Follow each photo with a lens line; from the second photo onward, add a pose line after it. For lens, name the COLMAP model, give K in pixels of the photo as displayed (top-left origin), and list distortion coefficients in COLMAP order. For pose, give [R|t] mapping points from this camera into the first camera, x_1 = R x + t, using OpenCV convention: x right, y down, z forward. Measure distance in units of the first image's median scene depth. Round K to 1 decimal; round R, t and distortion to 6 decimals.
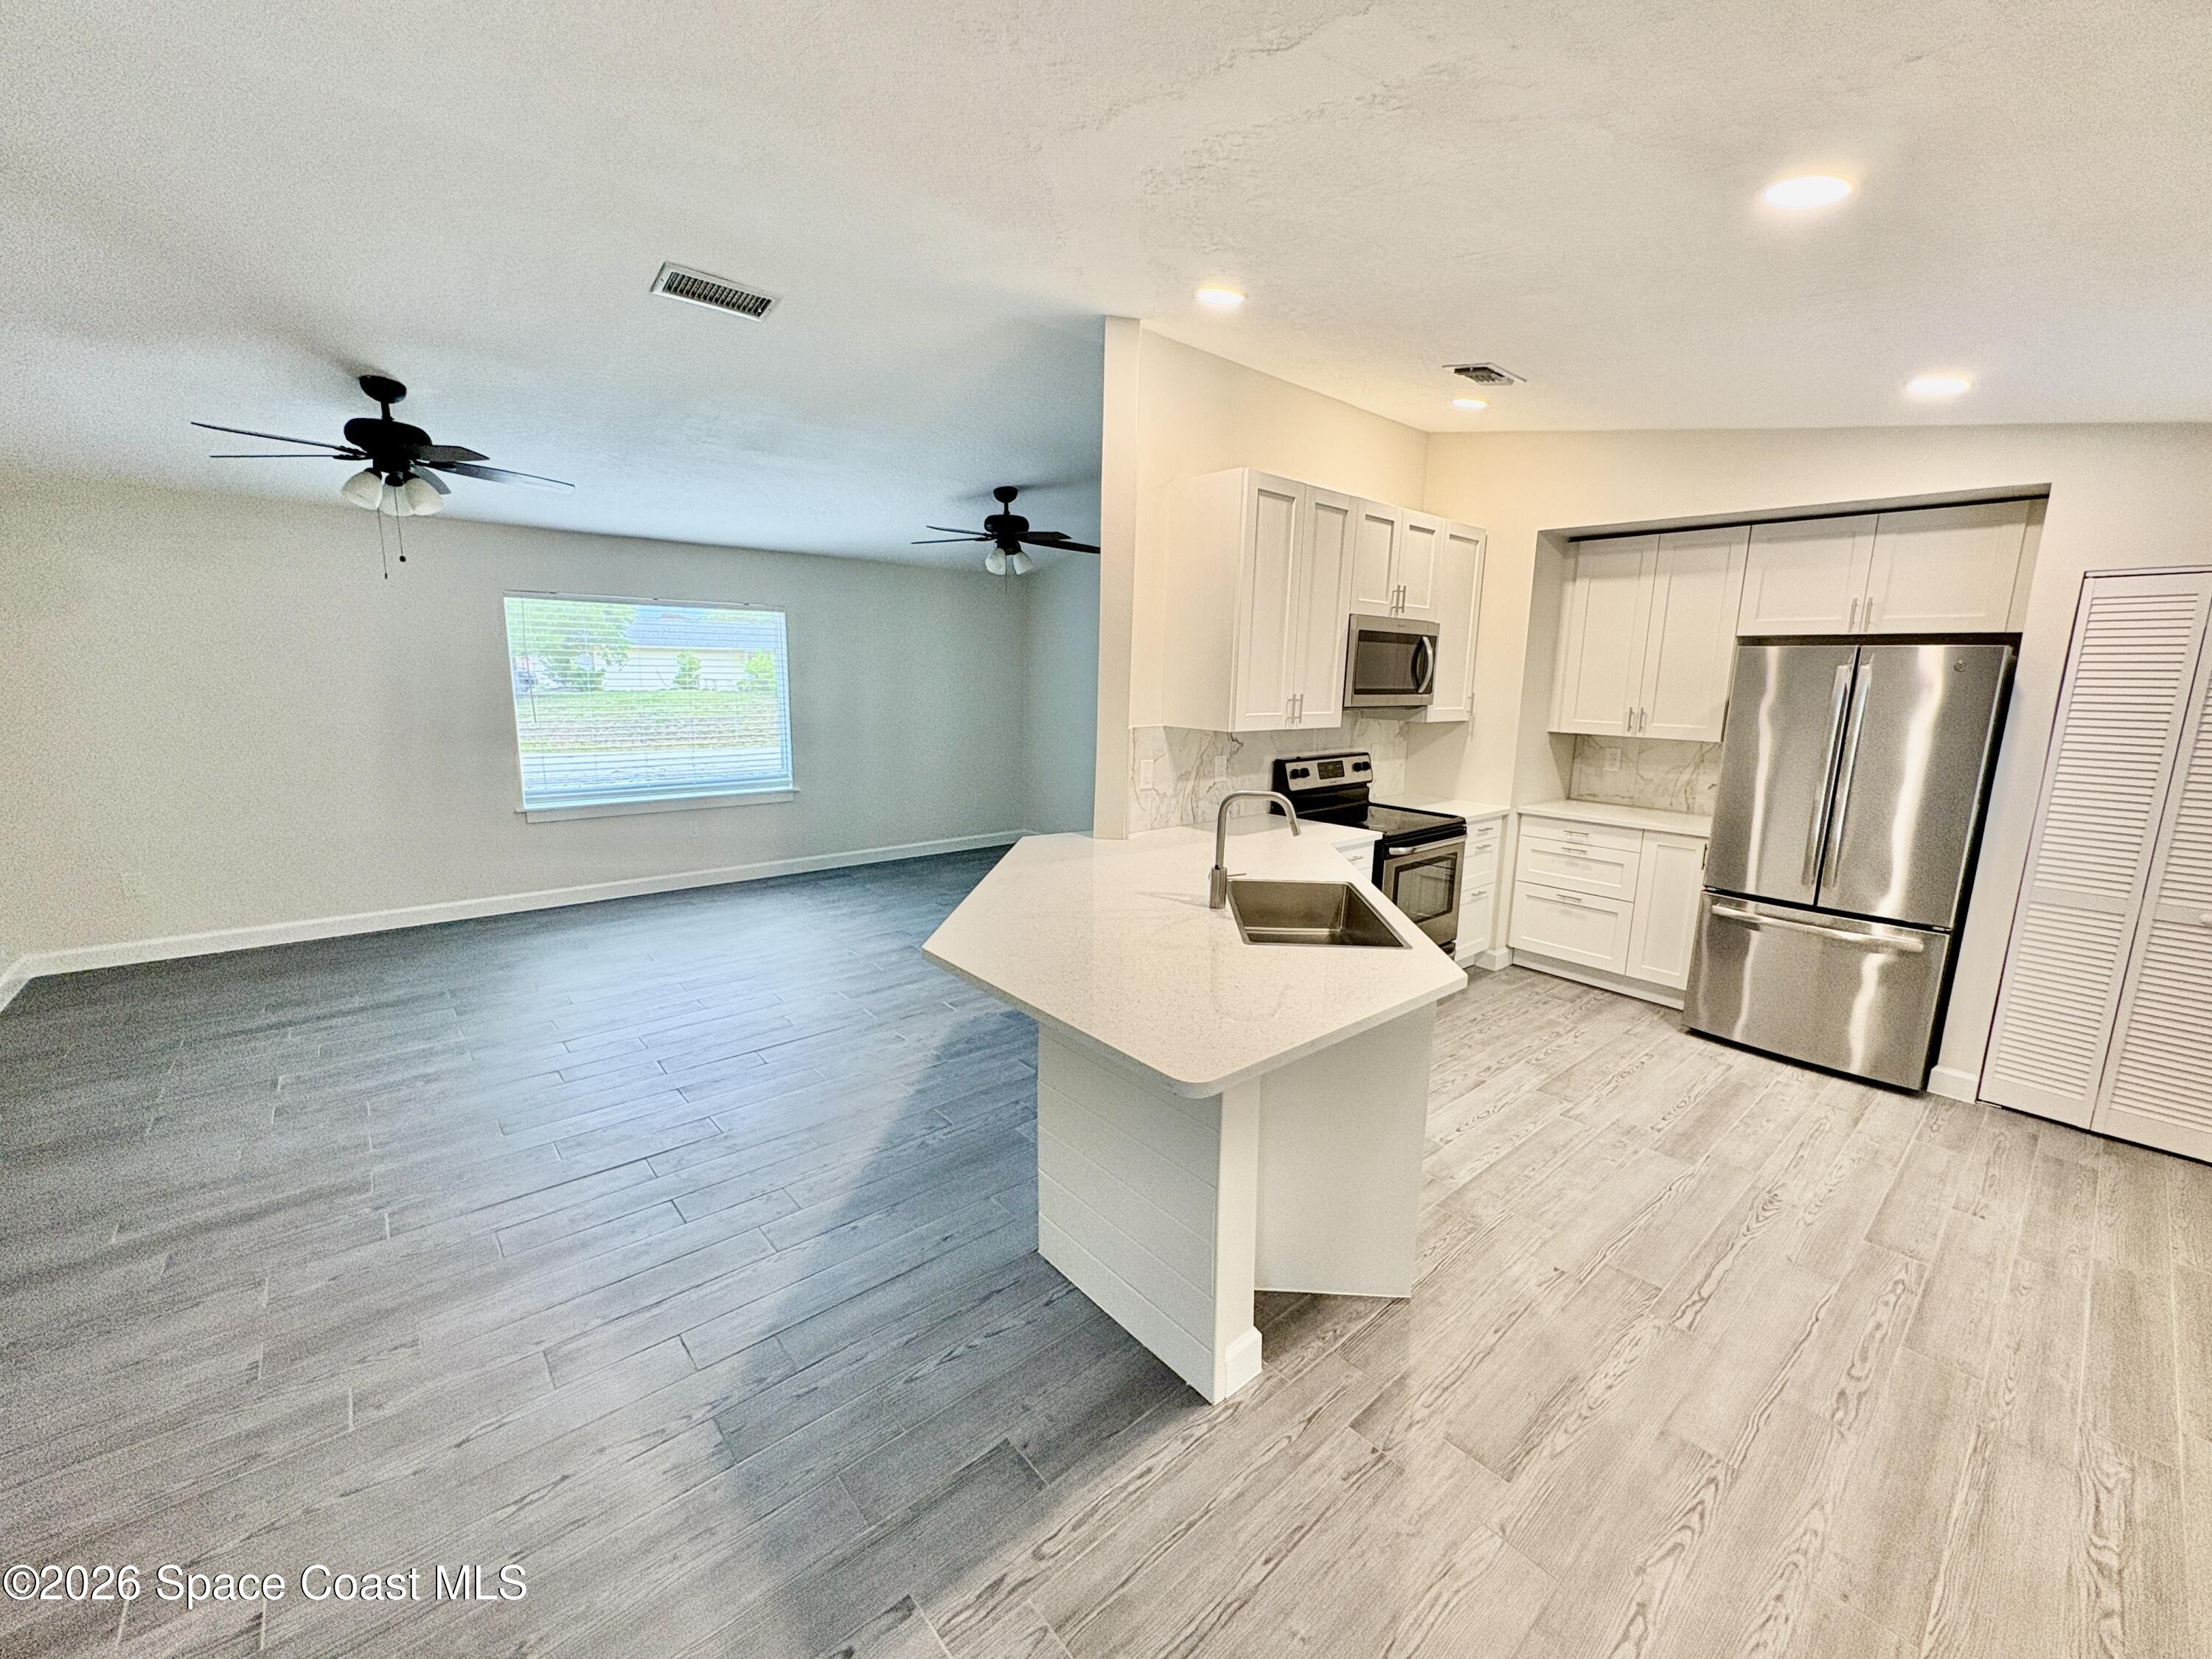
lens RADIAL K [[881.3, 0, 1106.0], [0, 881.3, 829.5], [0, 0, 1]] dist [-0.001117, 0.000303]
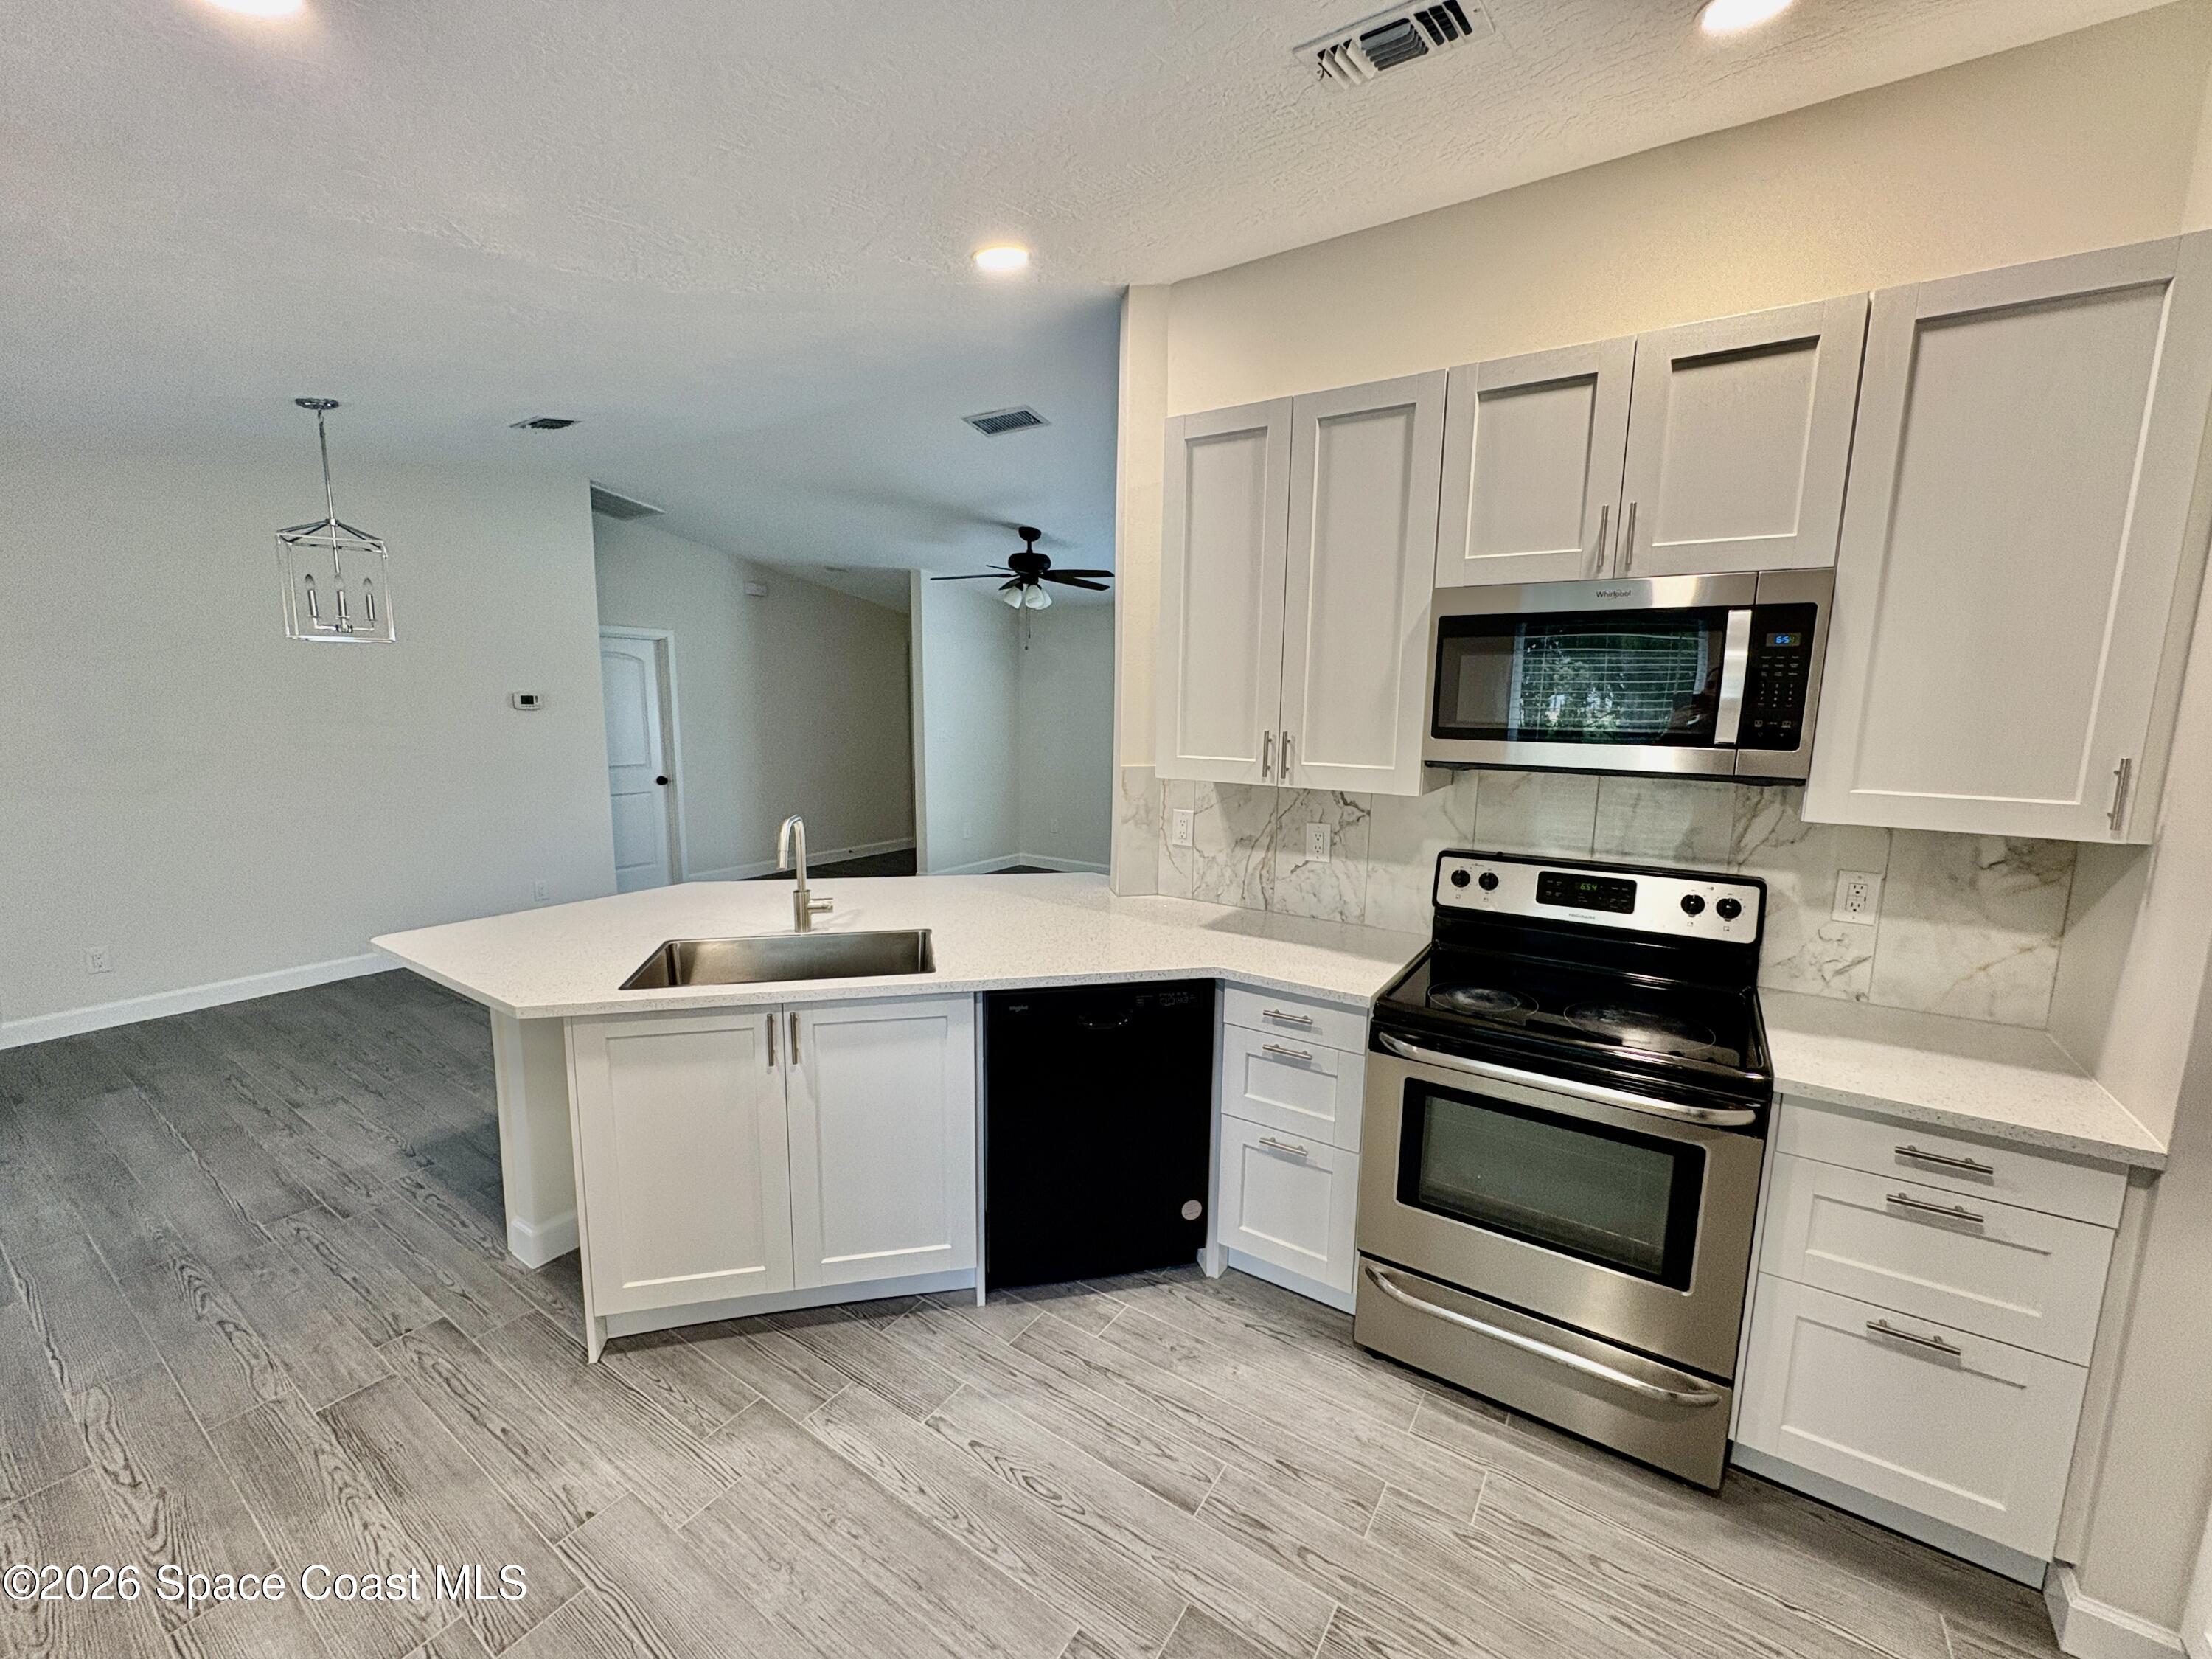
lens RADIAL K [[881.3, 0, 1106.0], [0, 881.3, 829.5], [0, 0, 1]] dist [-0.001117, 0.000303]
pose [[0.267868, 0.126732, -0.955084, 0.755097], [-0.181404, 0.980215, 0.079189, -0.106702], [0.946224, 0.152044, 0.285557, 0.679049]]
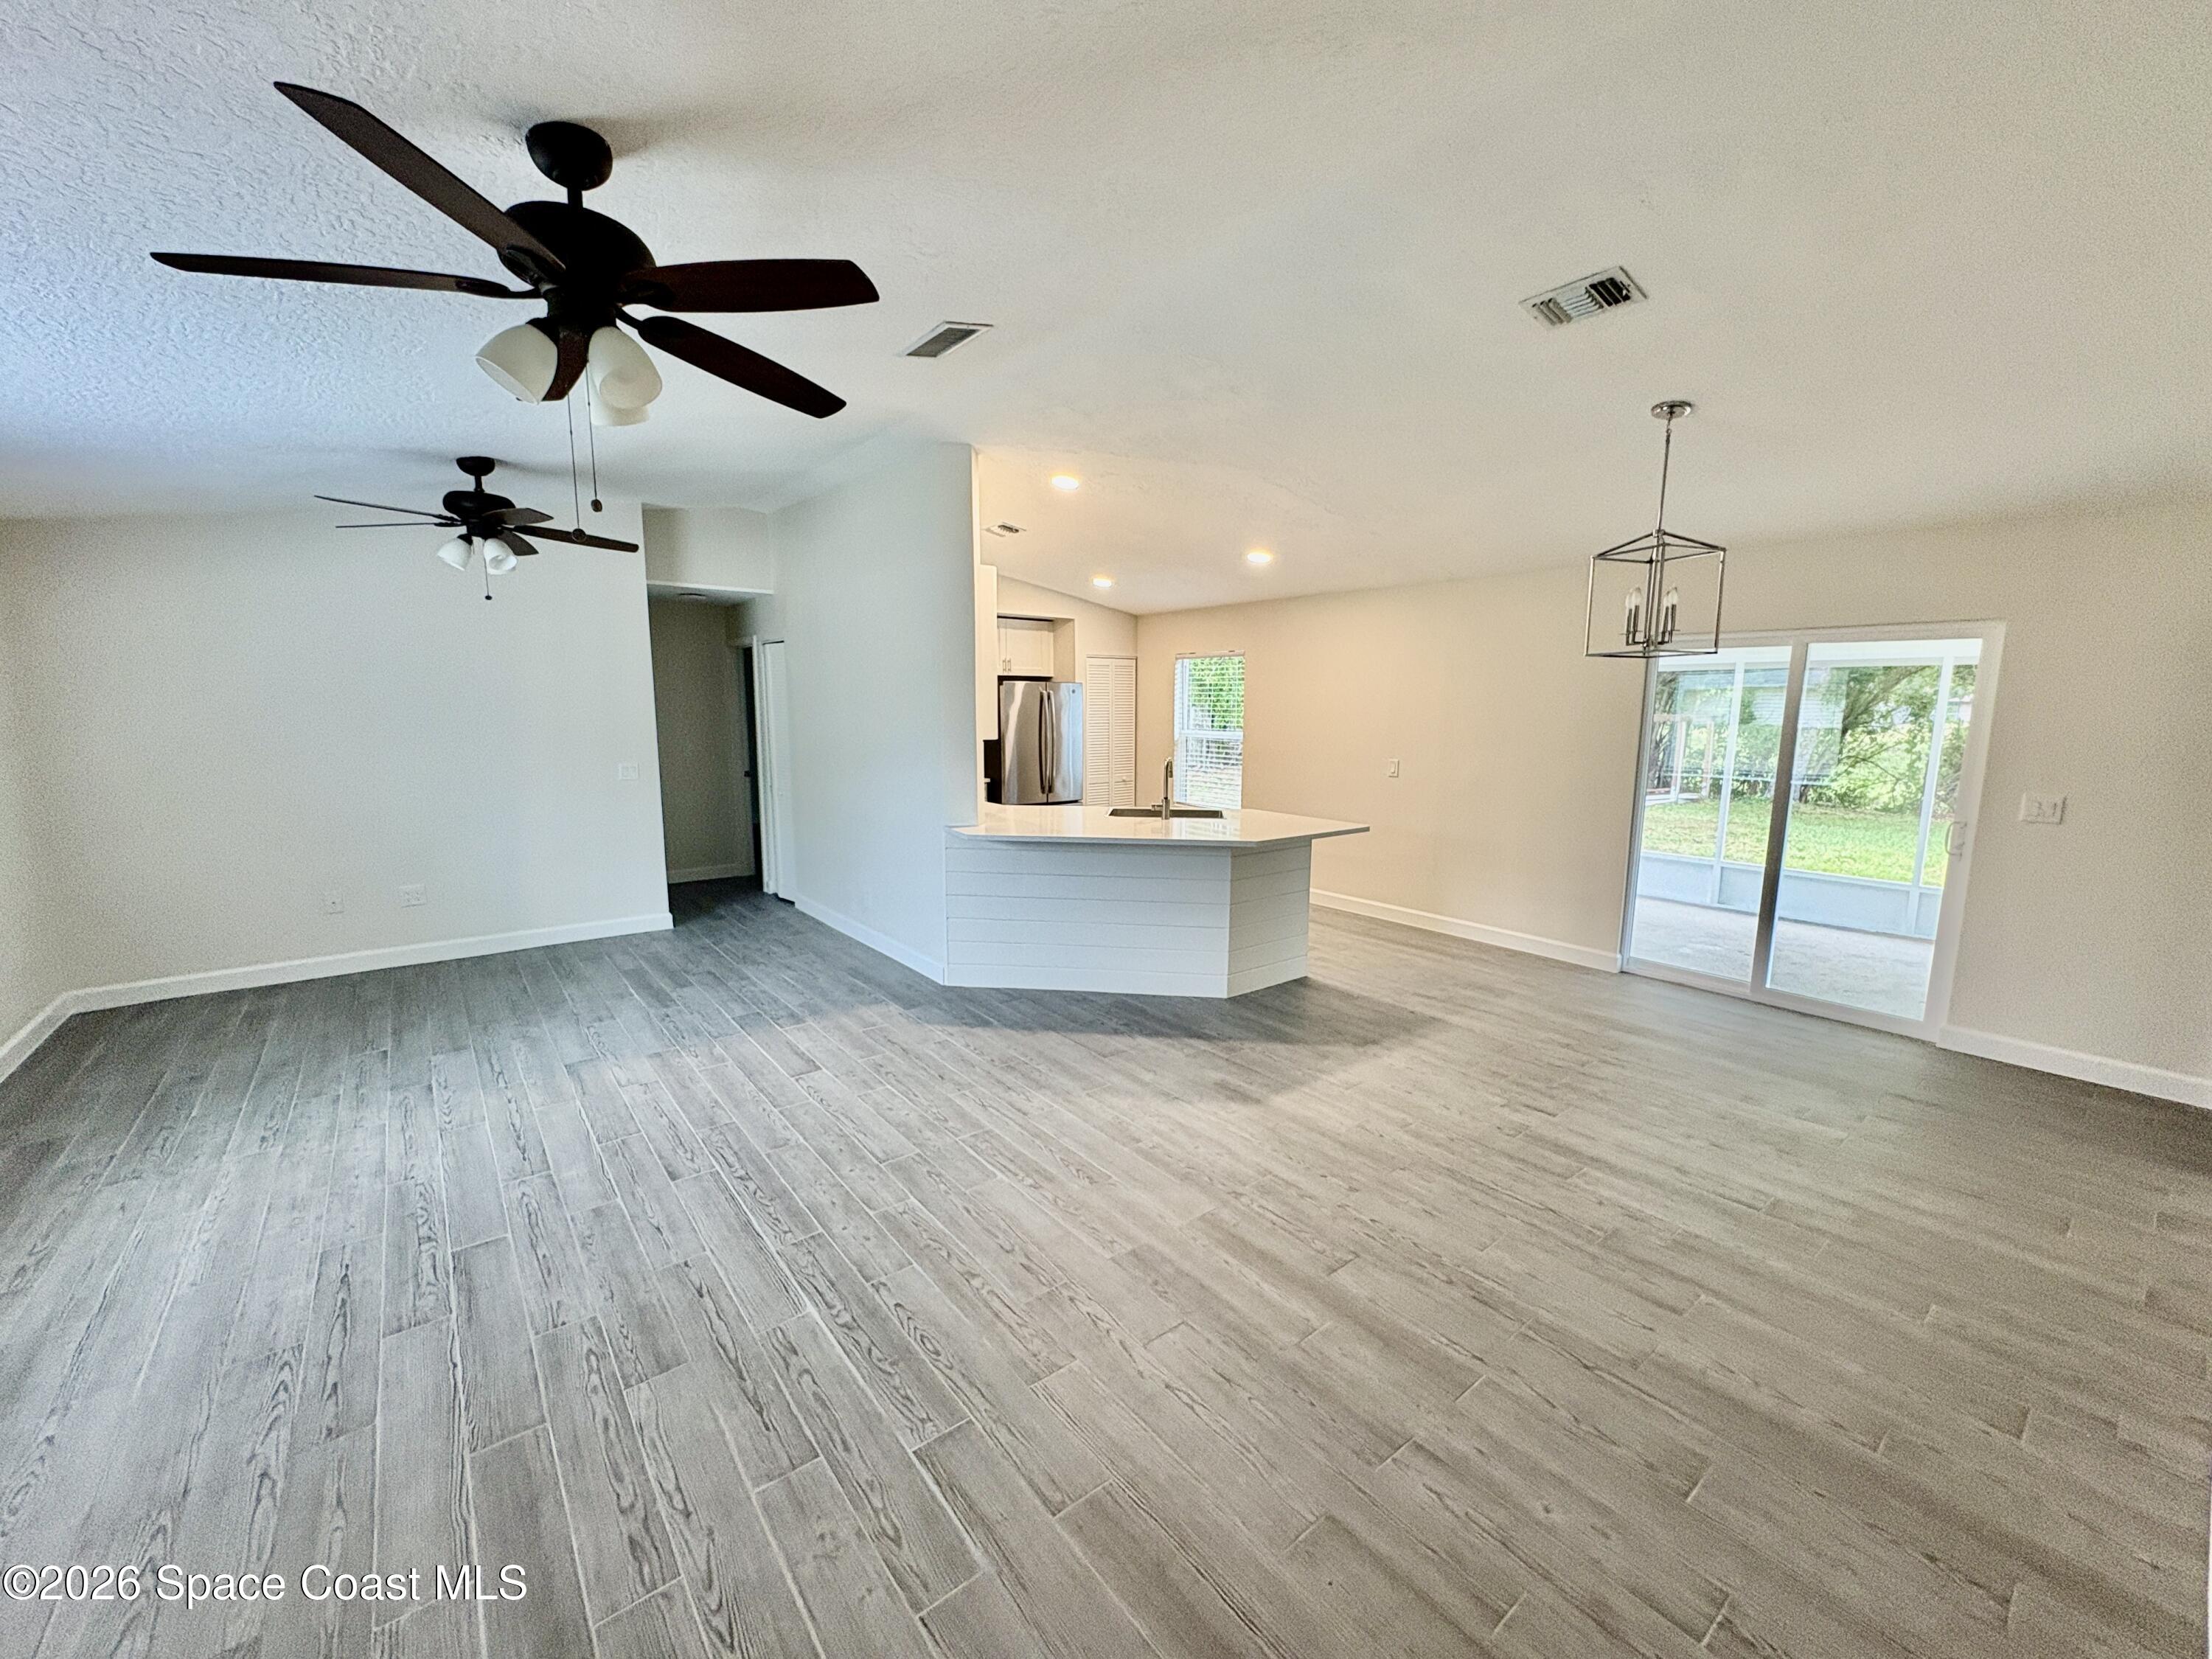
lens RADIAL K [[881.3, 0, 1106.0], [0, 881.3, 829.5], [0, 0, 1]] dist [-0.001117, 0.000303]
pose [[0.042178, -0.164351, 0.985500, -1.216226], [0.174102, 0.972495, 0.154731, -0.144790], [-0.983824, 0.165051, 0.069632, 0.664471]]
